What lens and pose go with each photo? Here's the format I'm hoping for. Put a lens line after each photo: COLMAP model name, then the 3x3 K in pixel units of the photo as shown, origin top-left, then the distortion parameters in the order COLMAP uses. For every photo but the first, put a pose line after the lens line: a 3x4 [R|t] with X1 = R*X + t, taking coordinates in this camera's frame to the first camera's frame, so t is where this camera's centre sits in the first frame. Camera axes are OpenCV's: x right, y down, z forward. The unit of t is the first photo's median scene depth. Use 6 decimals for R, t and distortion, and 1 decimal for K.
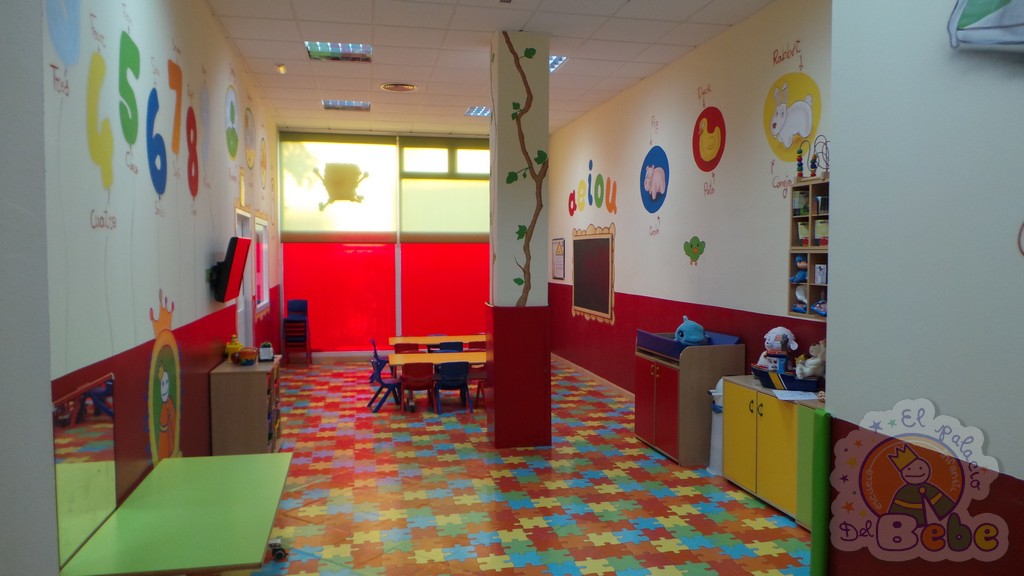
lens RADIAL K [[705.9, 0, 512.0], [0, 705.9, 288.0], [0, 0, 1]] dist [-0.024704, 0.001309]
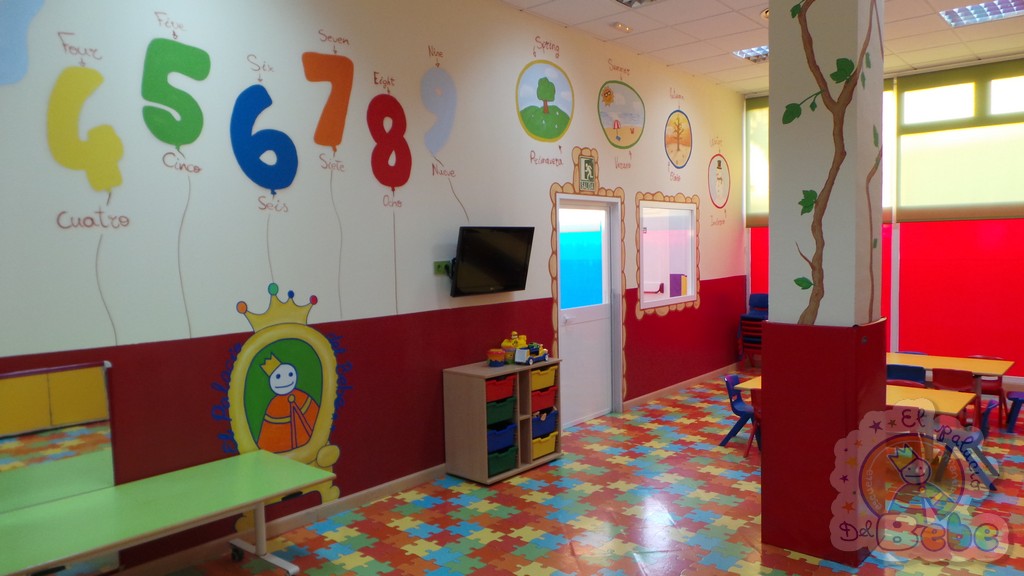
lens RADIAL K [[705.9, 0, 512.0], [0, 705.9, 288.0], [0, 0, 1]] dist [-0.024704, 0.001309]
pose [[0.603446, 0.035508, -0.796613, 0.340168], [-0.018876, 0.999364, 0.030246, -0.018663], [0.797180, -0.003215, 0.603733, 0.434236]]
